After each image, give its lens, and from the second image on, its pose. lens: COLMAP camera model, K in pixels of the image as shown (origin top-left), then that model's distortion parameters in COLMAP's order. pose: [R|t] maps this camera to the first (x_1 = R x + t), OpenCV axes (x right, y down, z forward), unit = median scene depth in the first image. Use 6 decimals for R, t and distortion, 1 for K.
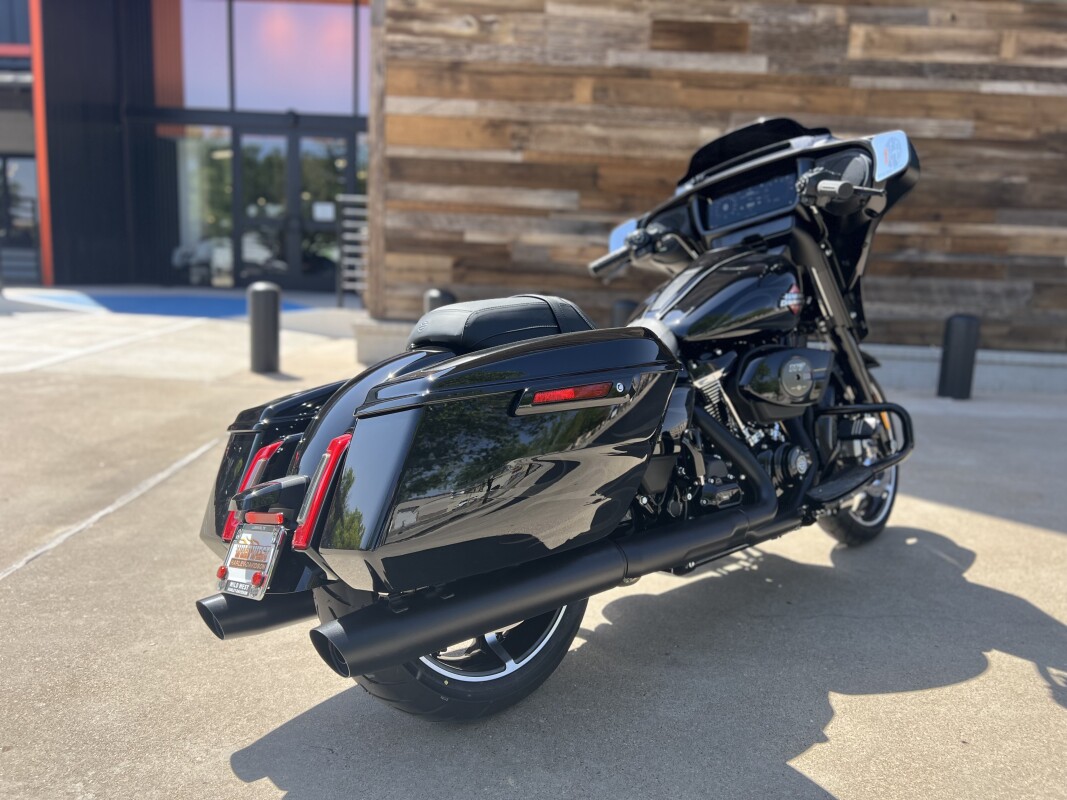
lens RADIAL K [[812.6, 0, 533.5], [0, 812.6, 400.0], [0, 0, 1]] dist [0.036758, -0.047616]
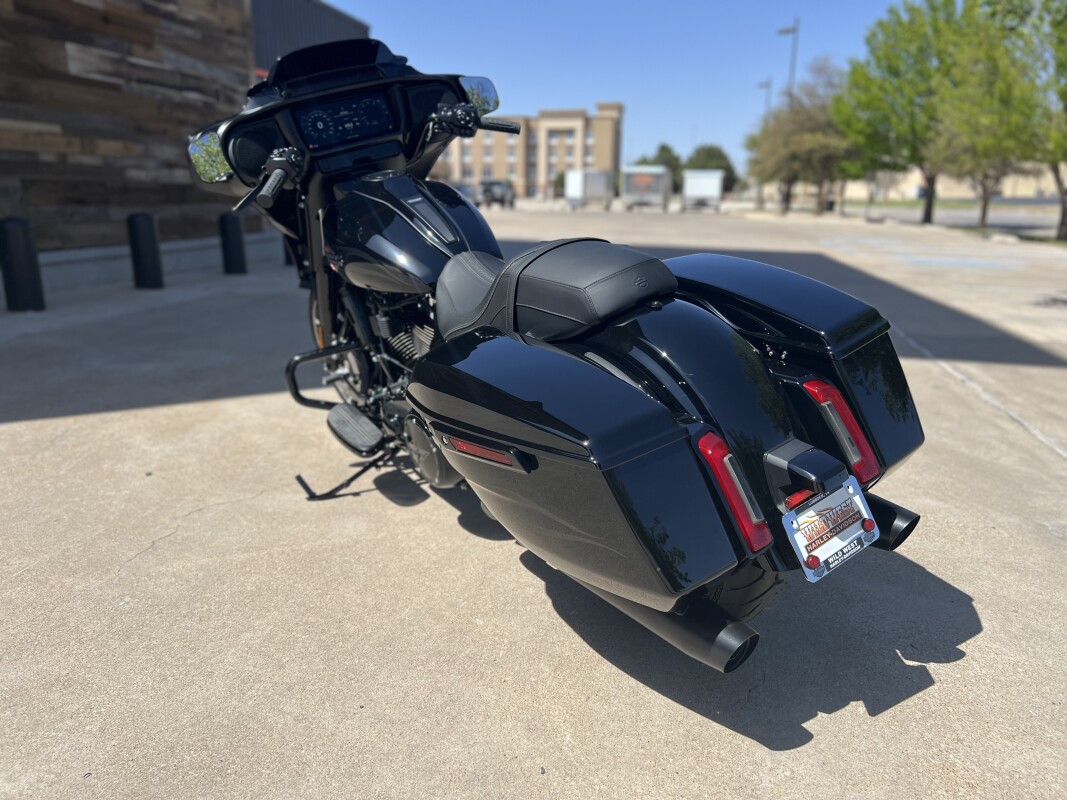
lens RADIAL K [[803.9, 0, 544.6], [0, 803.9, 402.3], [0, 0, 1]] dist [0.039839, -0.045795]
pose [[0.146209, -0.284751, 0.947386, -0.282104], [0.142749, 0.953727, 0.264627, -0.057856], [-0.978900, 0.096548, 0.180091, 0.249608]]
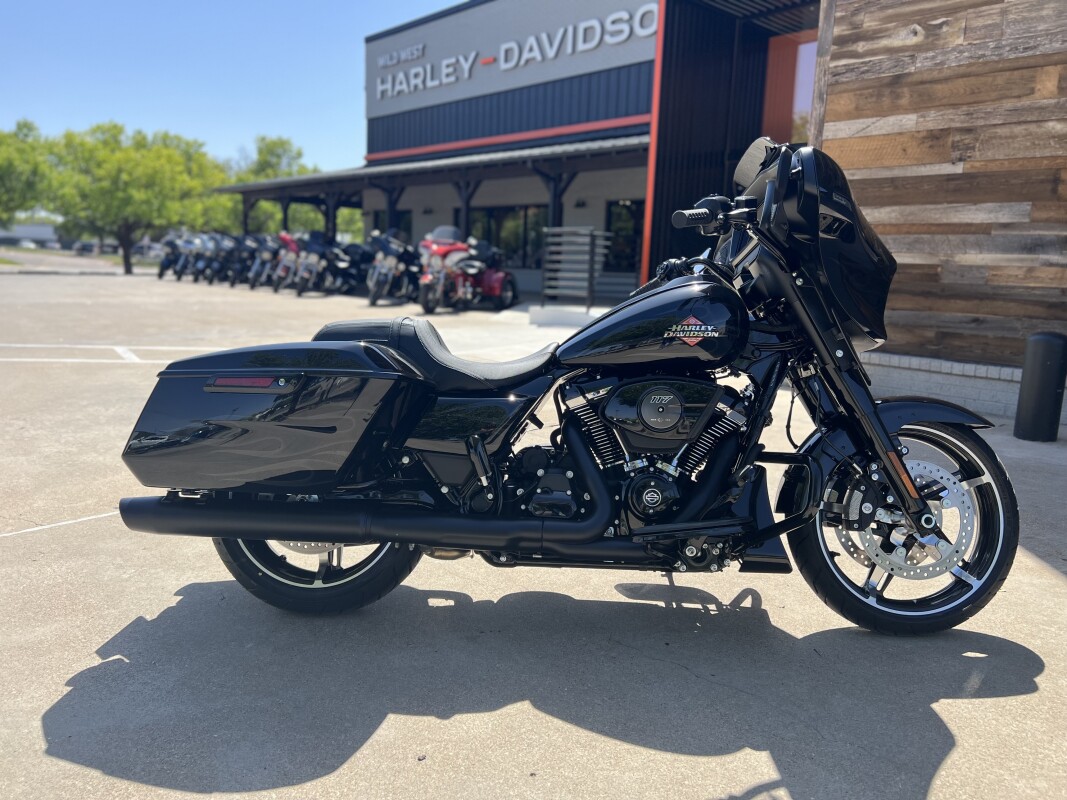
lens RADIAL K [[789.6, 0, 536.7], [0, 789.6, 402.2], [0, 0, 1]] dist [0.029919, -0.036773]
pose [[0.704467, 0.101662, -0.702418, 0.297691], [-0.114553, 0.992999, 0.028830, -0.015943], [0.700431, 0.060155, 0.711180, 0.072929]]
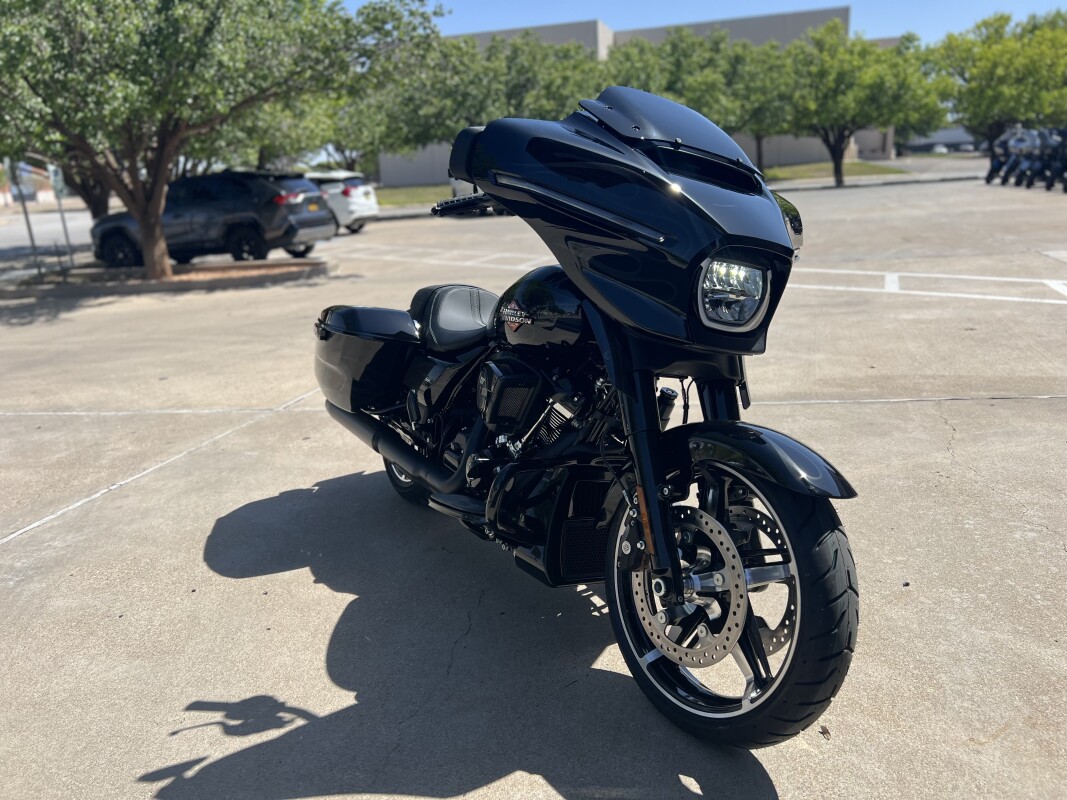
lens RADIAL K [[789.6, 0, 536.7], [0, 789.6, 402.2], [0, 0, 1]] dist [0.029919, -0.036773]
pose [[-0.228721, 0.233534, -0.945065, 0.416659], [-0.094989, 0.960813, 0.260415, -0.093287], [0.968847, 0.149333, -0.197575, 0.425132]]
